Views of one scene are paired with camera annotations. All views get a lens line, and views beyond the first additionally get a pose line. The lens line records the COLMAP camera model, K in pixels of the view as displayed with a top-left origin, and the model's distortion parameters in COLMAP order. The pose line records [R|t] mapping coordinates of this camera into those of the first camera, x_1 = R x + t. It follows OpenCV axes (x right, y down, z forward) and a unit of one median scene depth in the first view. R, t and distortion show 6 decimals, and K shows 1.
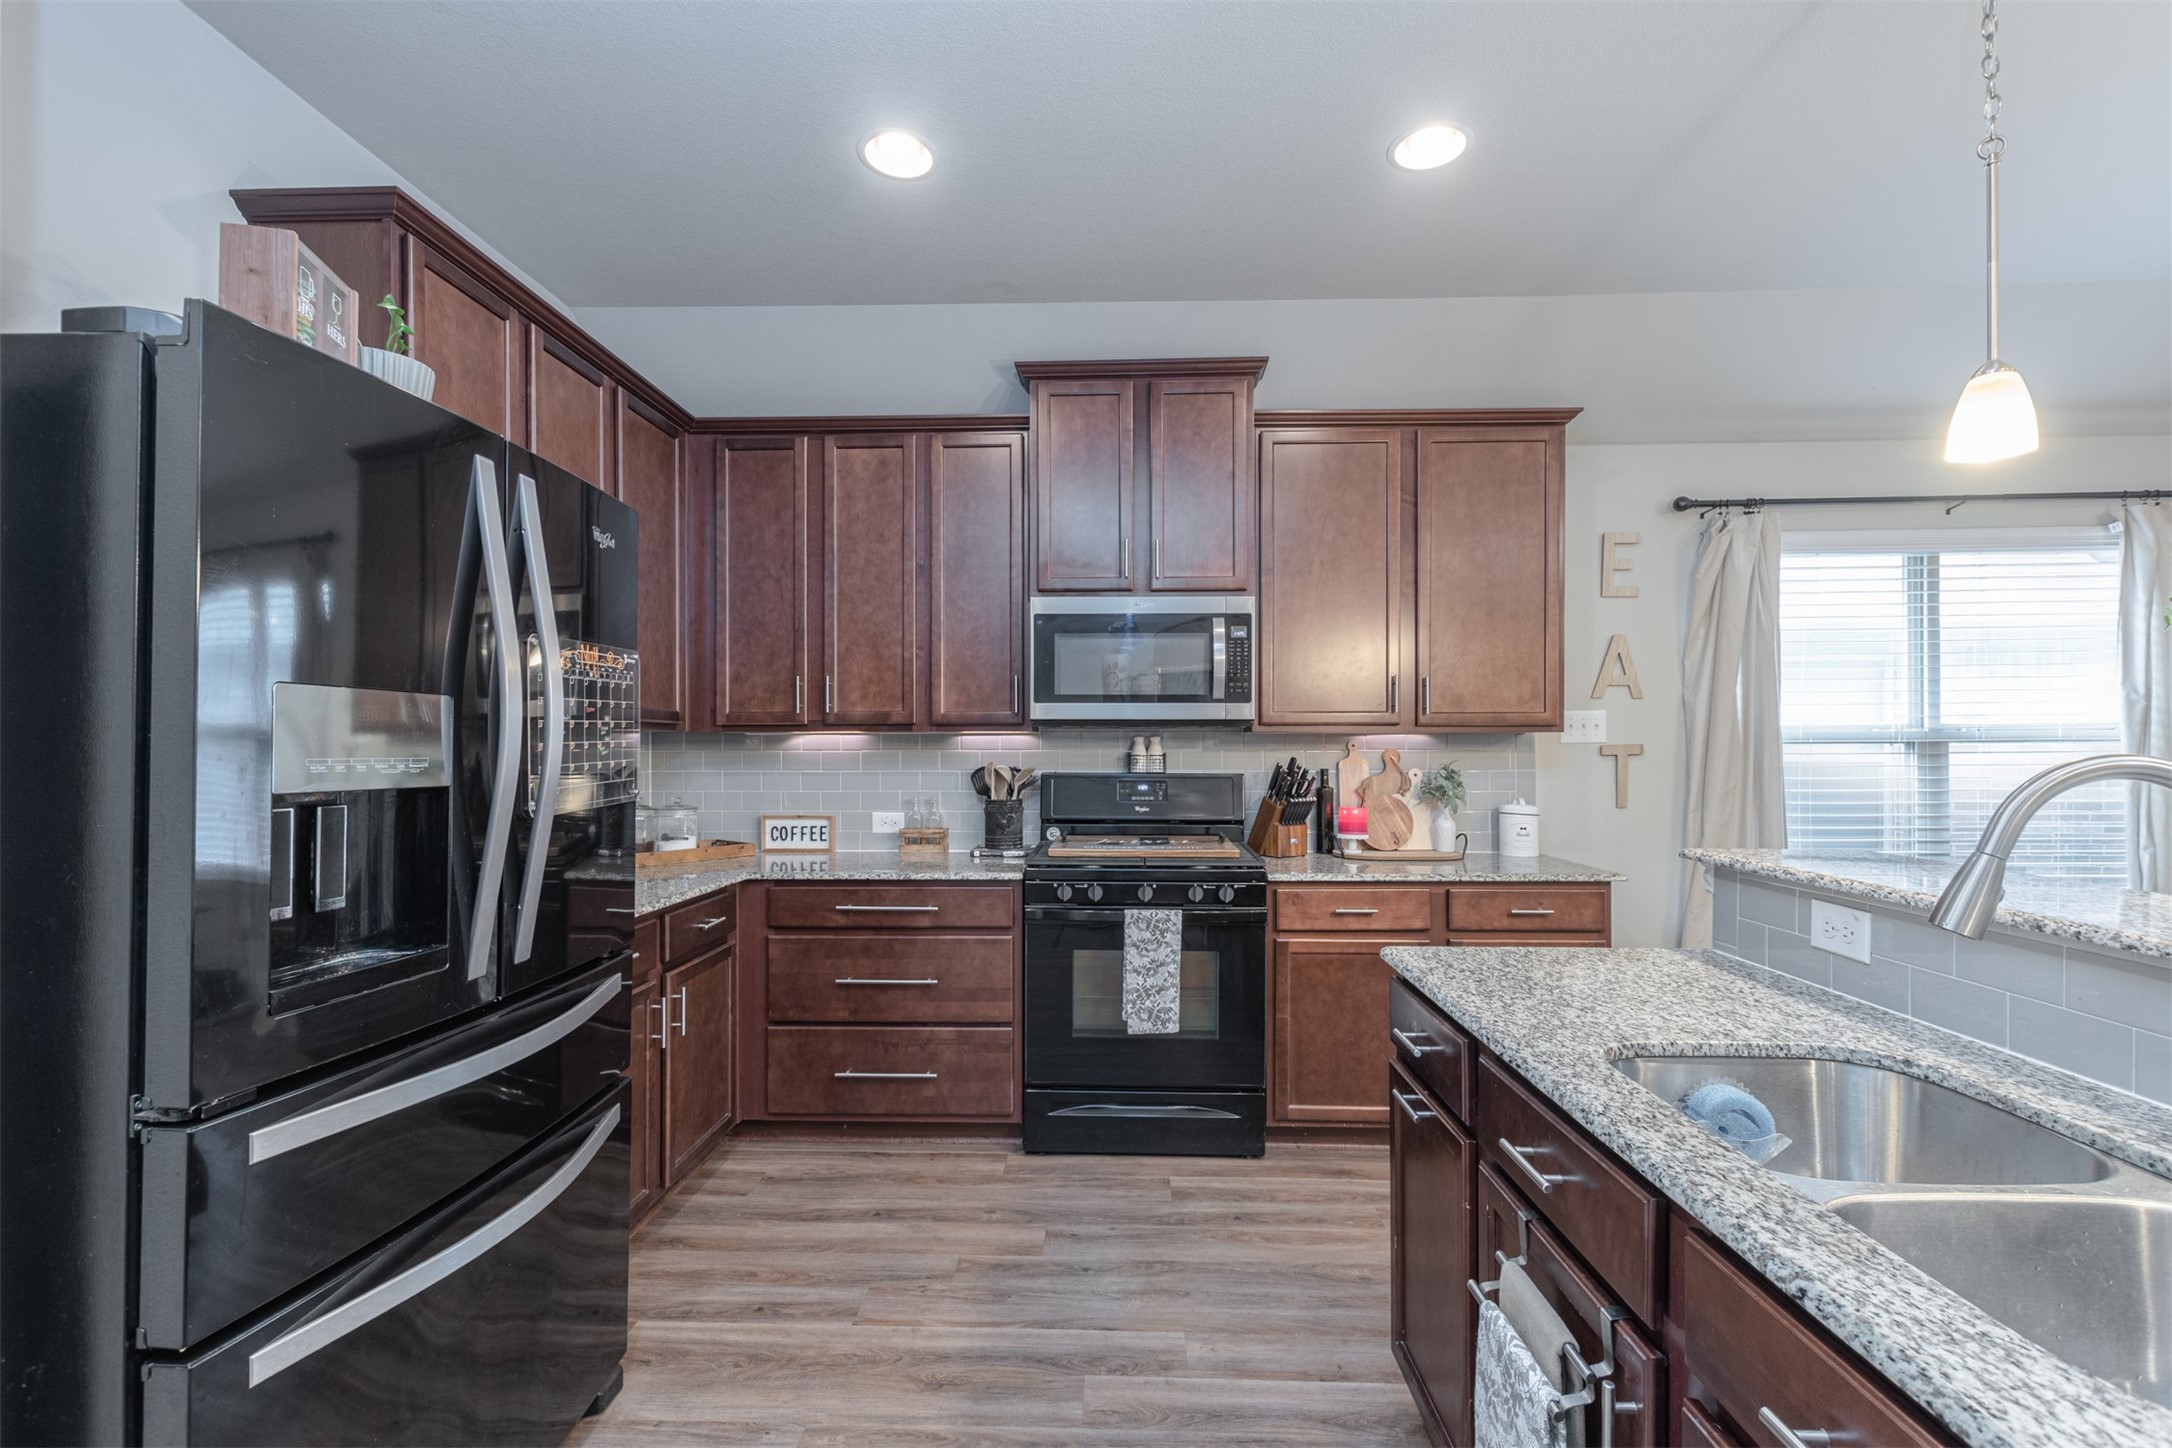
lens RADIAL K [[942.8, 0, 1088.4], [0, 942.8, 742.9], [0, 0, 1]] dist [0.004192, -0.000049]
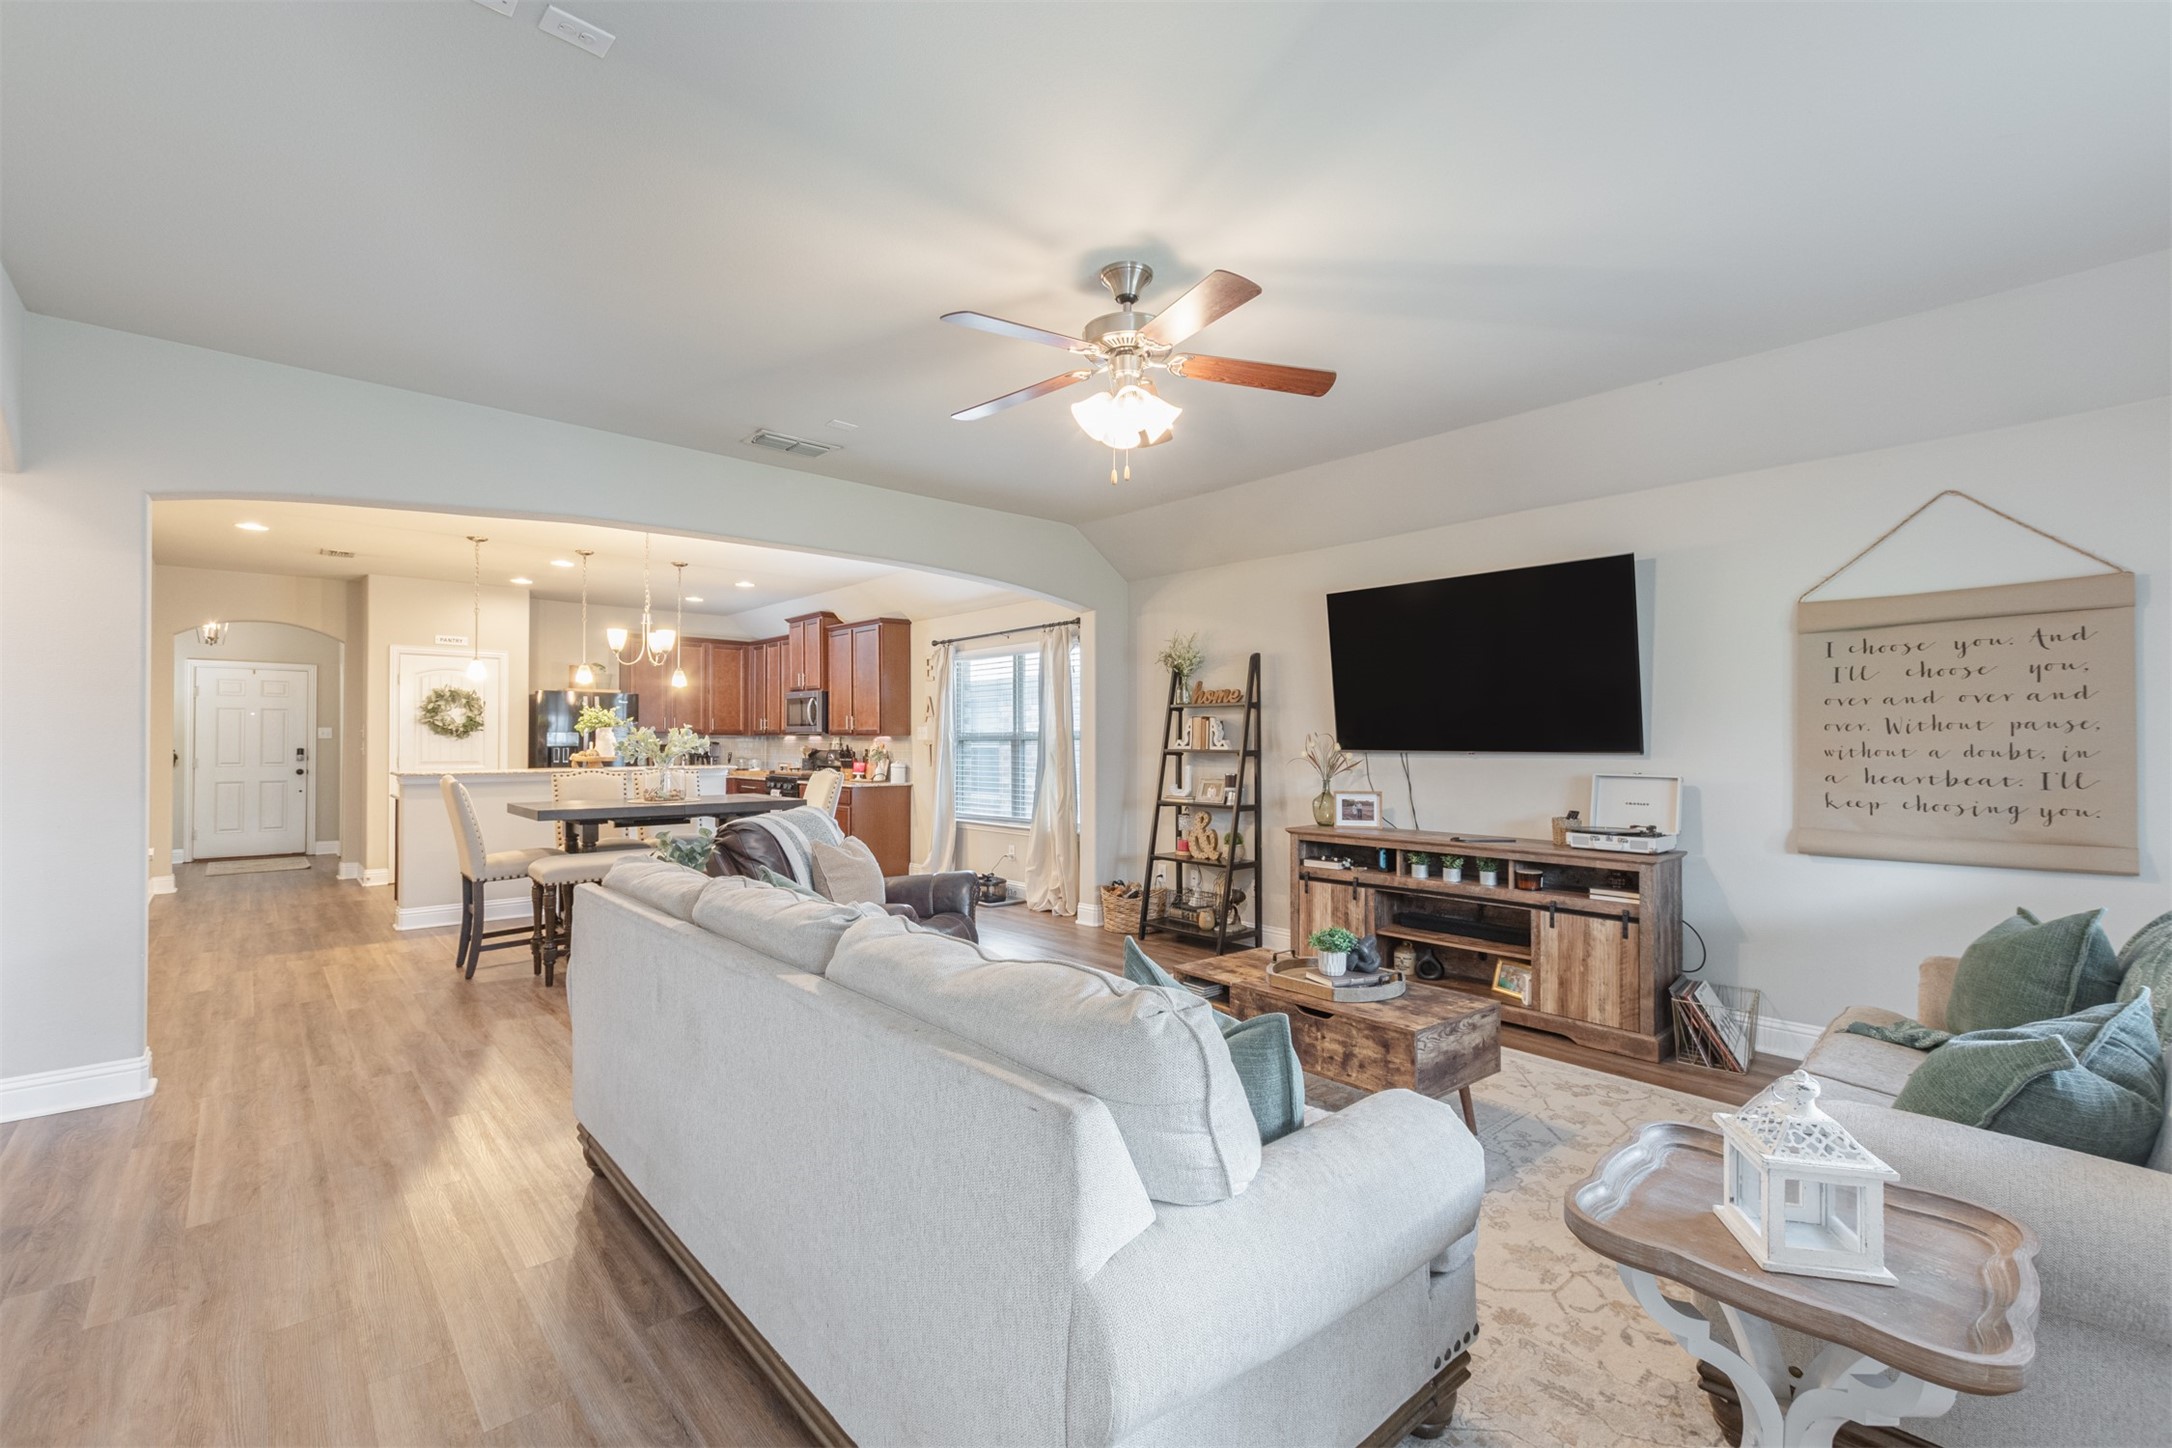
lens RADIAL K [[925.7, 0, 1086.0], [0, 925.7, 724.0], [0, 0, 1]] dist [0.000333, 0.000011]
pose [[0.696178, -0.009576, -0.717805, 2.828880], [0.002614, 0.999938, -0.010805, -0.015438], [0.717864, 0.005646, 0.696160, -0.430513]]
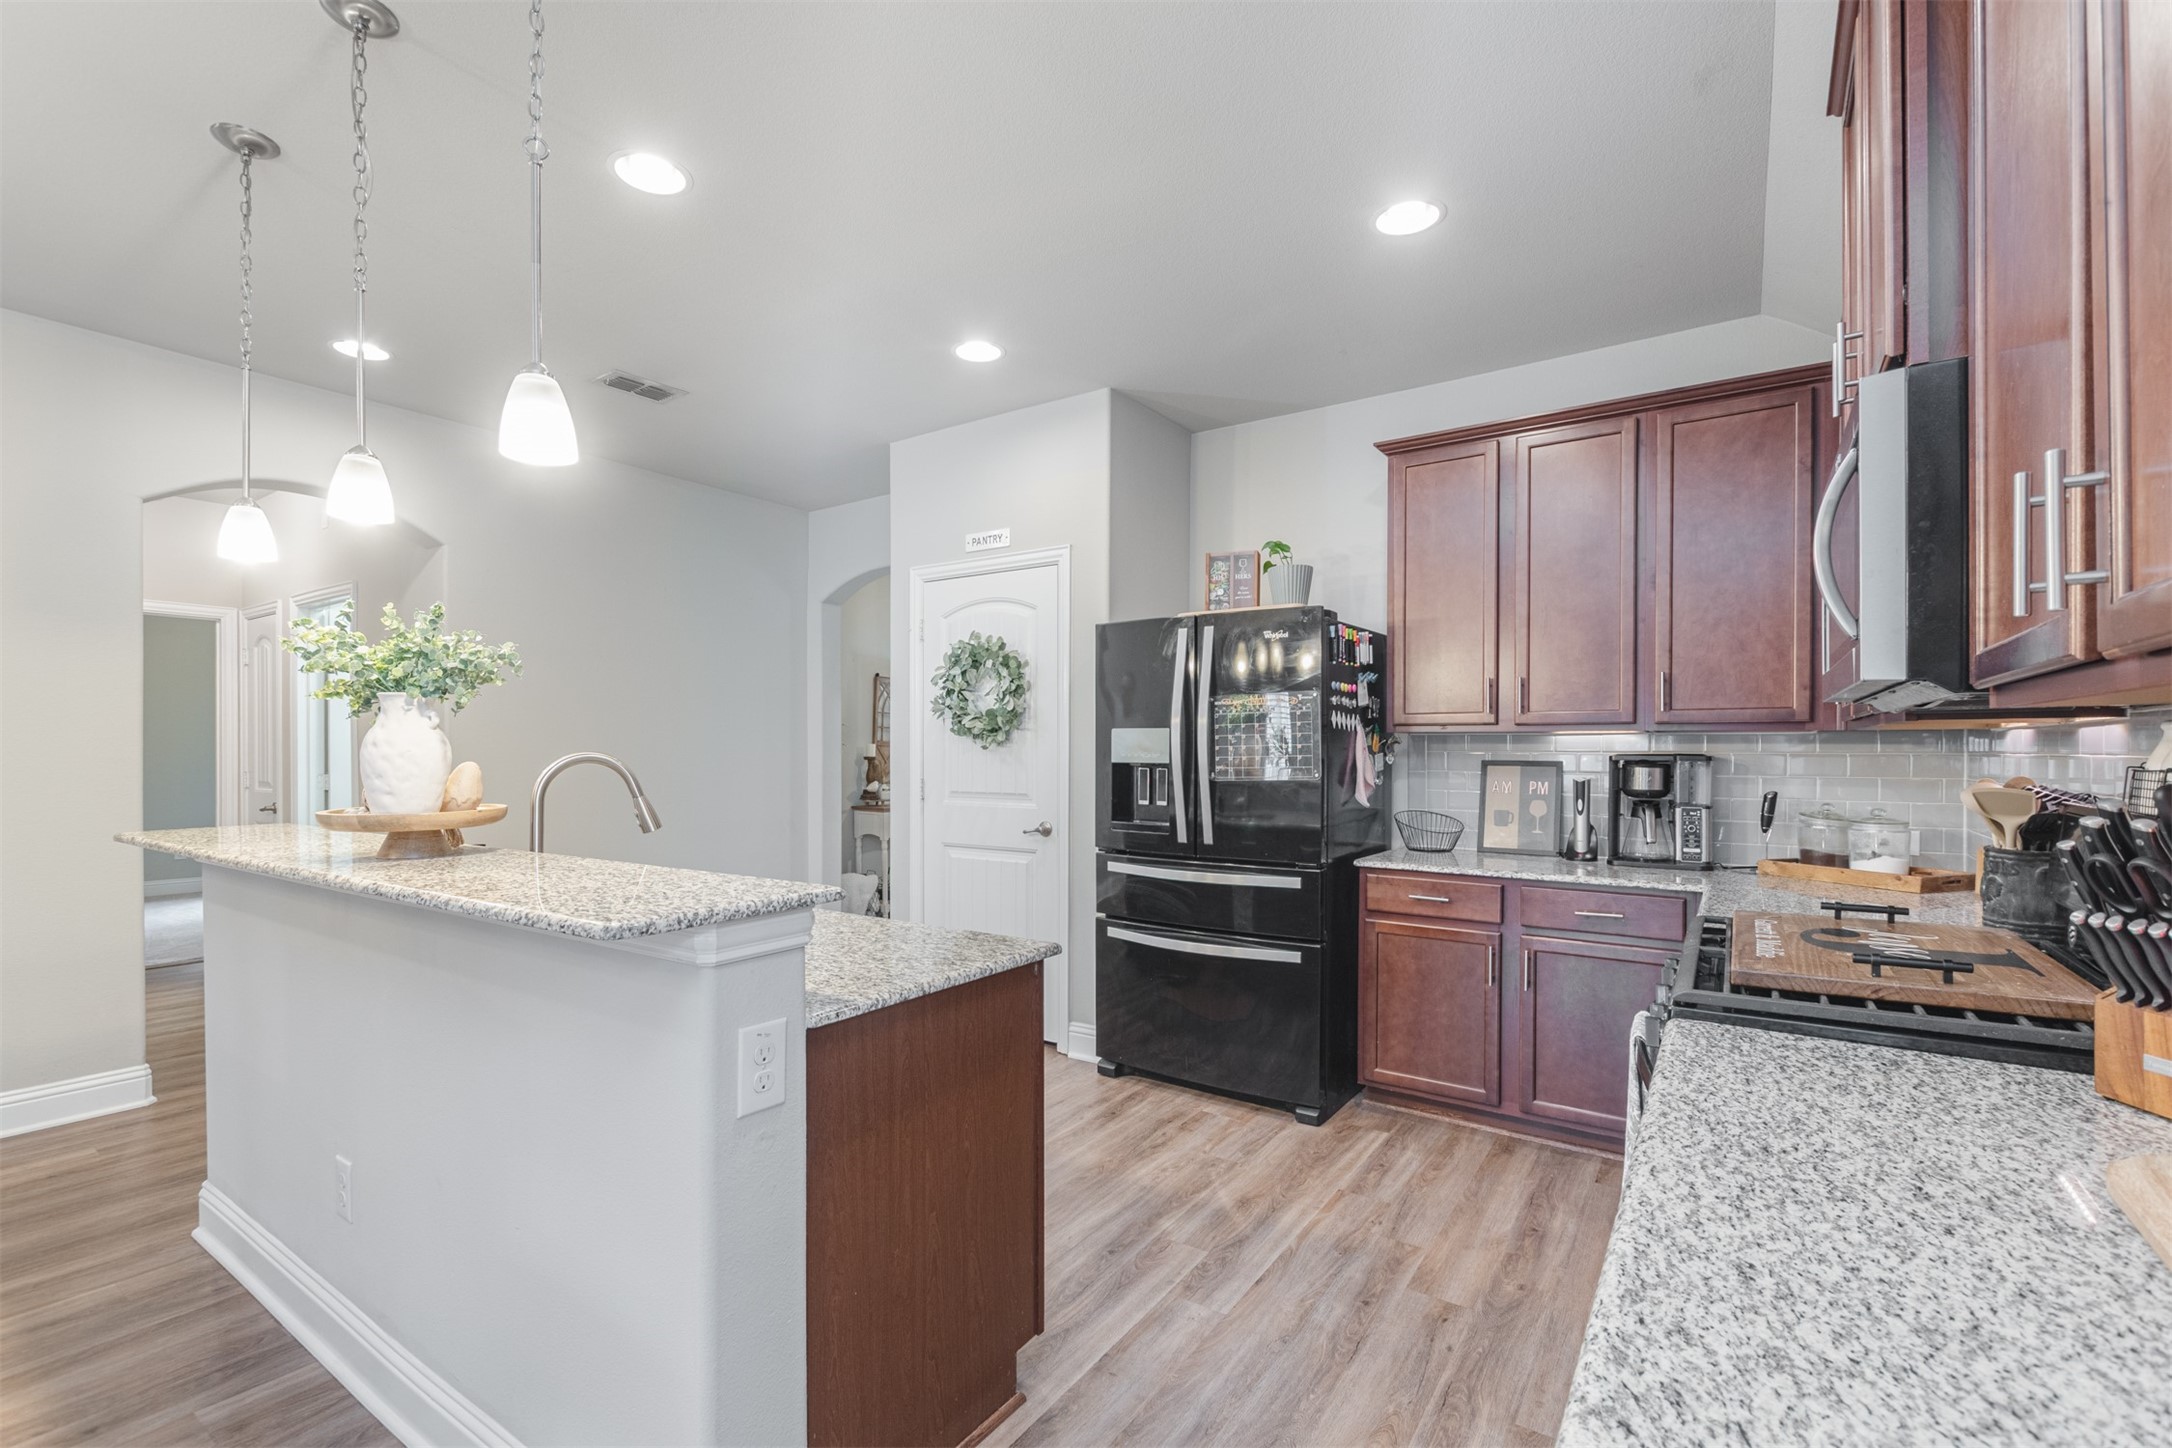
lens RADIAL K [[942.8, 0, 1088.4], [0, 942.8, 742.9], [0, 0, 1]] dist [0.004192, -0.000049]
pose [[-0.534275, -0.001972, -0.845309, 0.688942], [0.006554, 0.999958, -0.006475, 0.002829], [0.845285, -0.009000, -0.534239, 0.932975]]
